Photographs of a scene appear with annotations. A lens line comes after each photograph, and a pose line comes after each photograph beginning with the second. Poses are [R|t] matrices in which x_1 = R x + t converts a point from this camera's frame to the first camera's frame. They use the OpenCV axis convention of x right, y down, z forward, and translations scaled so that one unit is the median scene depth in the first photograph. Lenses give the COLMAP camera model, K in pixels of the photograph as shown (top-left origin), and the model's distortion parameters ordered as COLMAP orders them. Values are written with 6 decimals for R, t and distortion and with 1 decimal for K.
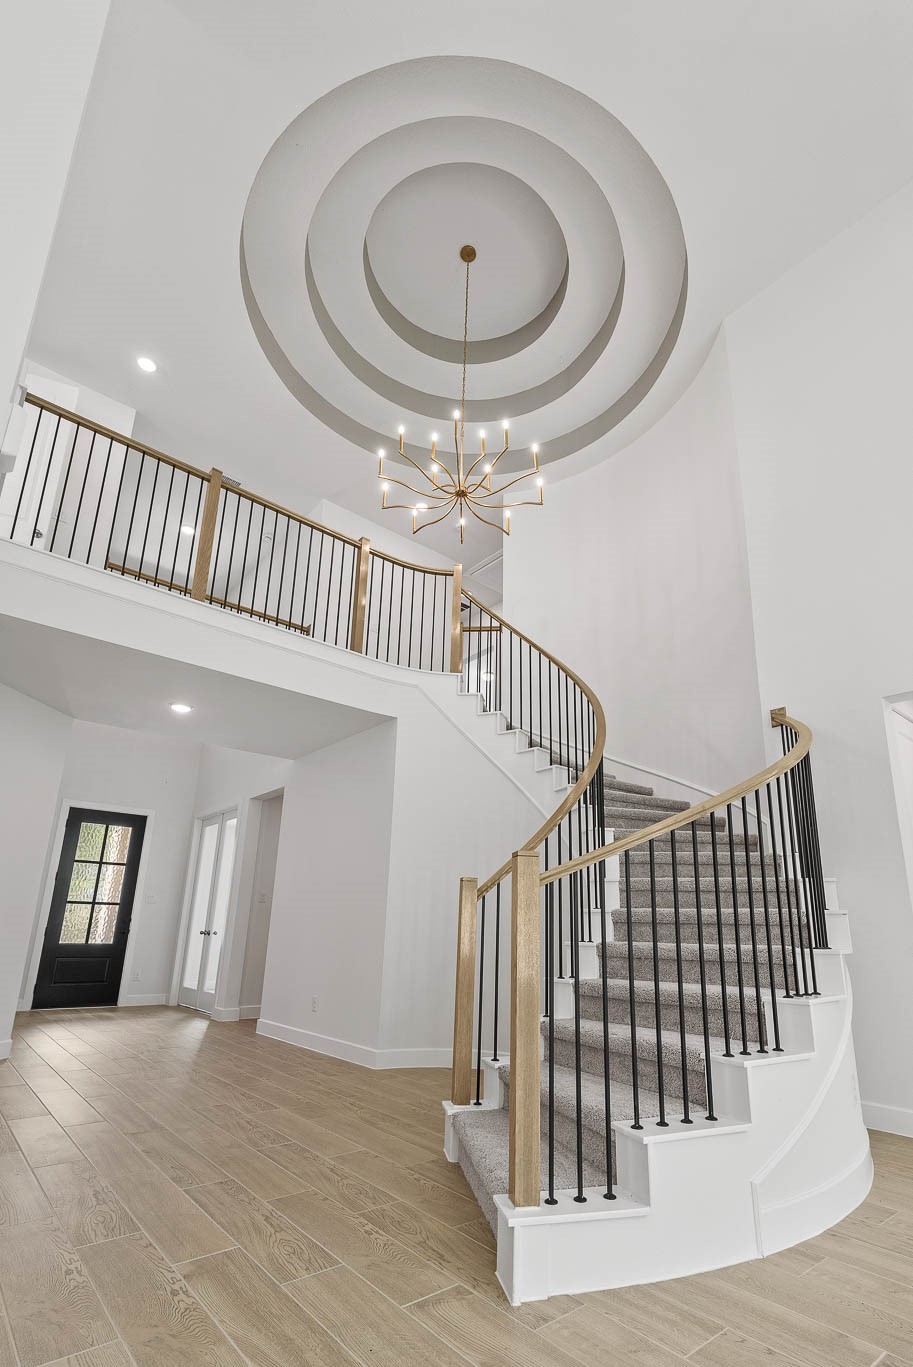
lens RADIAL K [[644.2, 0, 466.9], [0, 644.2, 756.6], [0, 0, 1]] dist [0.000287, 0.000242]
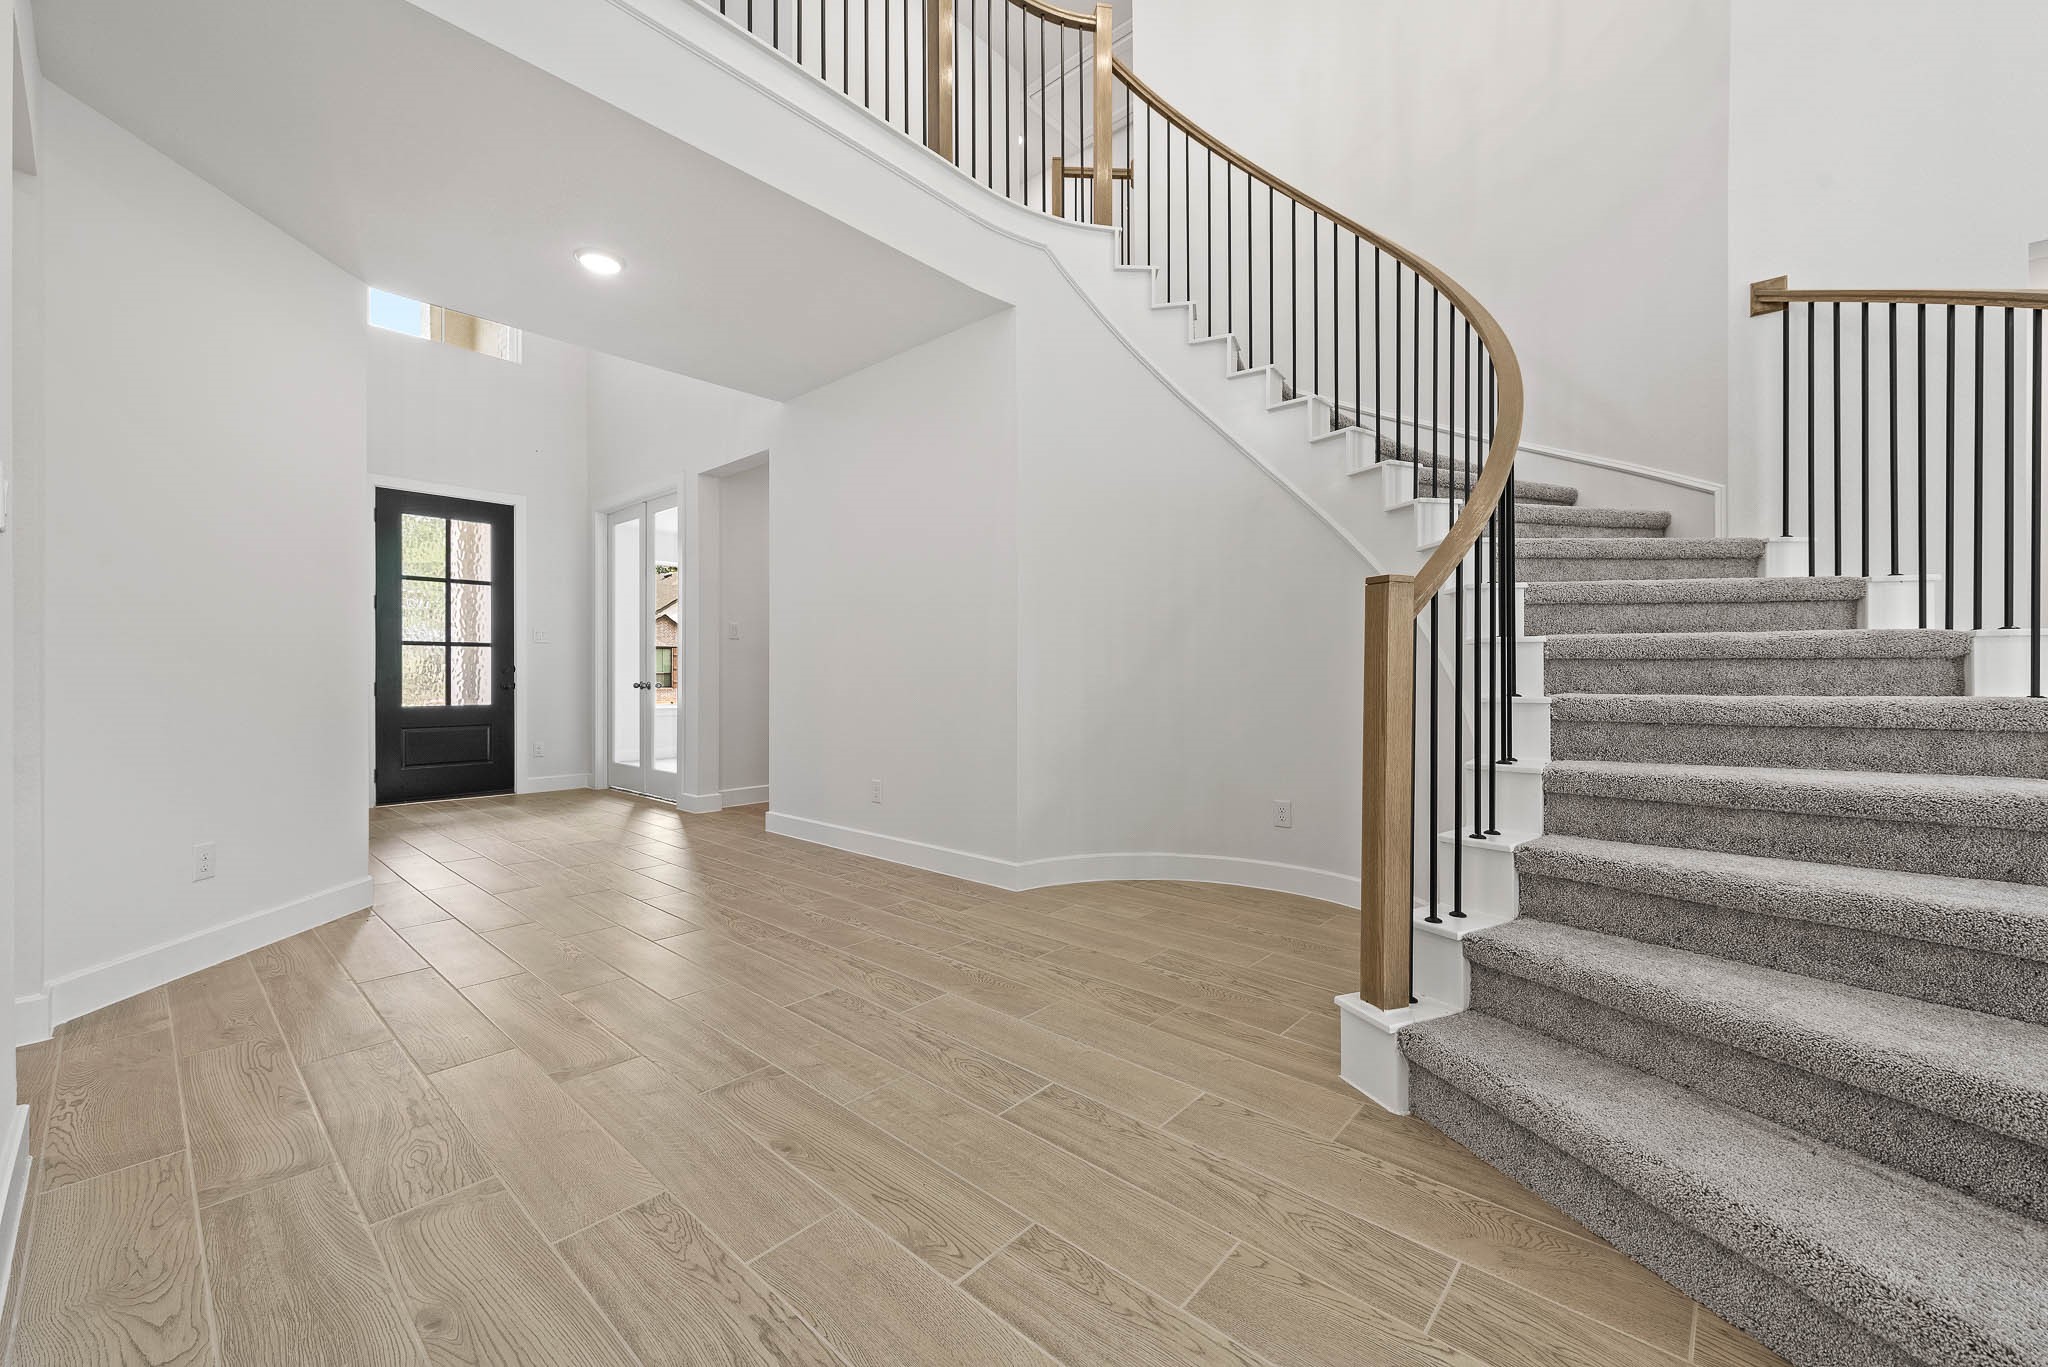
lens RADIAL K [[793.9, 0, 1013.8], [0, 793.9, 682.5], [0, 0, 1]] dist [0.006834, -0.000181]
pose [[0.990957, -0.022374, 0.132299, -0.202593], [-0.015078, 0.961184, 0.275495, 0.060449], [-0.133328, -0.274998, 0.952155, 0.260245]]
